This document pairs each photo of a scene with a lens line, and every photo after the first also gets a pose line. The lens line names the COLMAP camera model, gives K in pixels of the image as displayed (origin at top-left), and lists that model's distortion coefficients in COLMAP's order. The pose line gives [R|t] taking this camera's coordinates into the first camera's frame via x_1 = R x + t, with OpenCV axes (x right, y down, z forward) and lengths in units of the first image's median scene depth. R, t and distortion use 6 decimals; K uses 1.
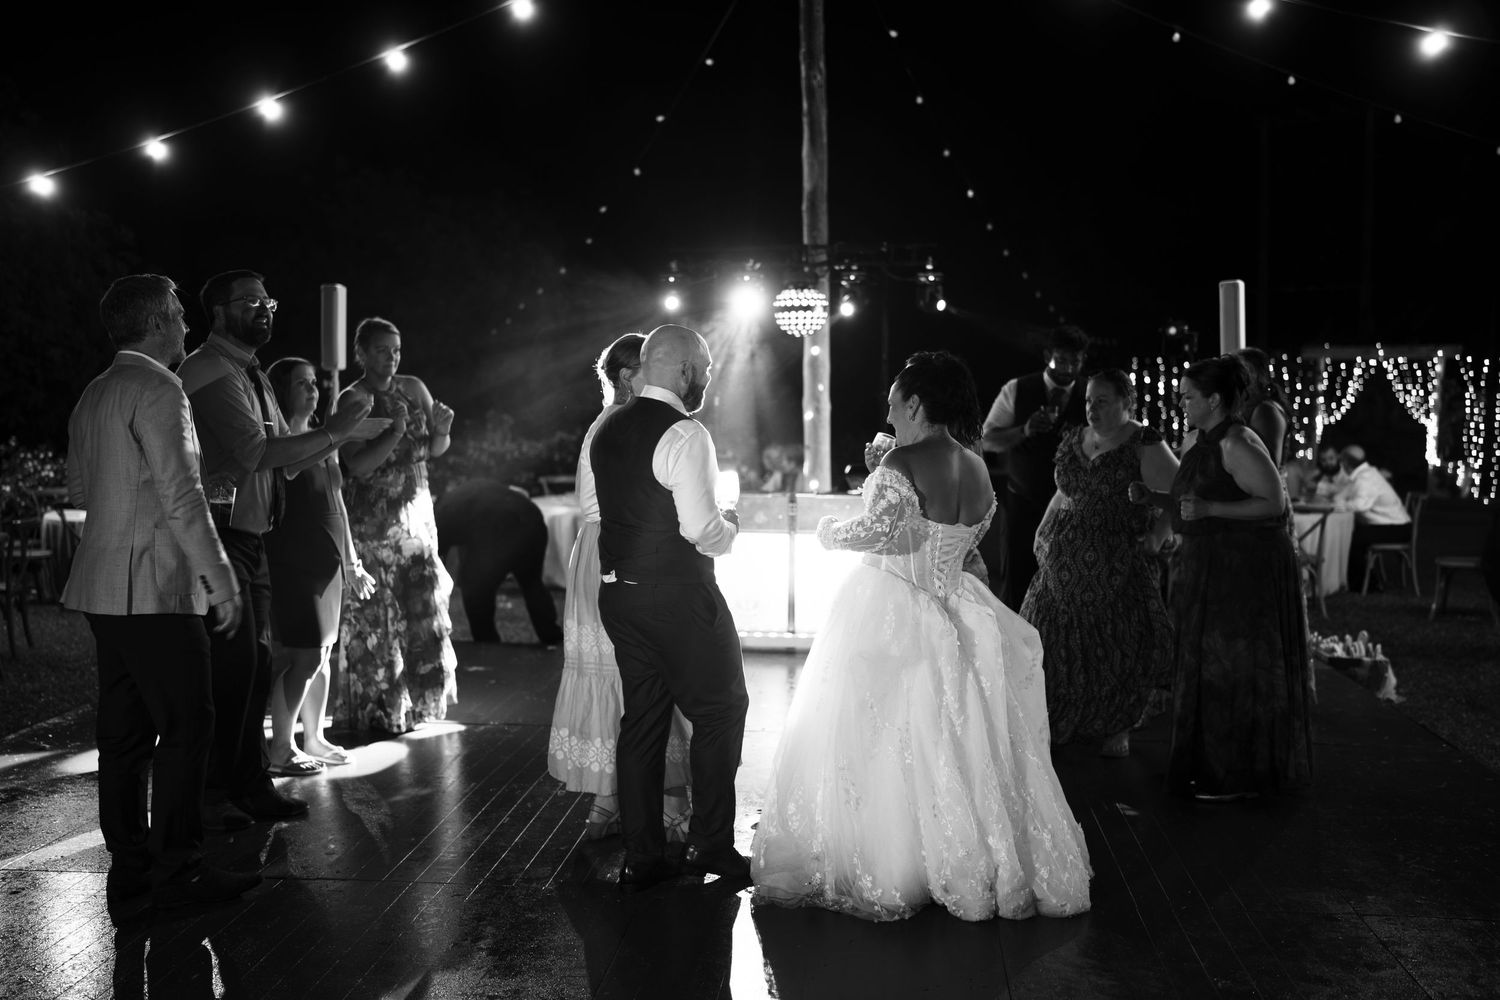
lens RADIAL K [[1430.4, 0, 752.2], [0, 1430.4, 504.3], [0, 0, 1]] dist [-0.123994, 0.303346]
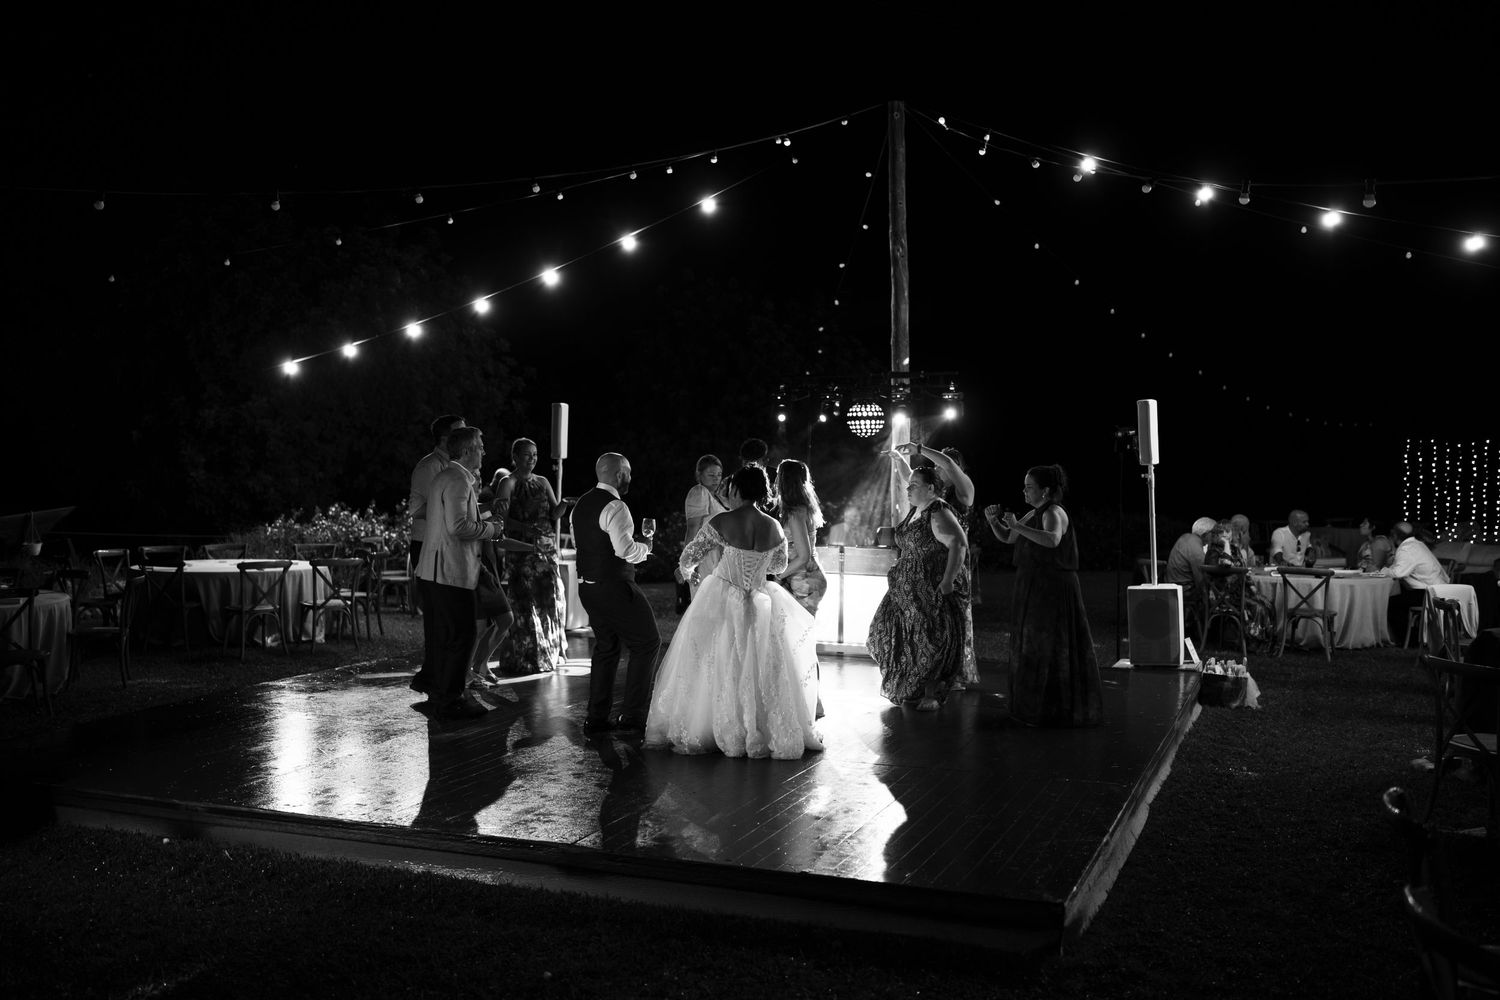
lens RADIAL K [[1430.4, 0, 752.2], [0, 1430.4, 504.3], [0, 0, 1]] dist [-0.123994, 0.303346]
pose [[0.958304, 0.014835, -0.285366, 0.308646], [-0.028787, 0.998583, -0.044760, 0.015167], [0.284298, 0.051109, 0.957373, -0.367965]]
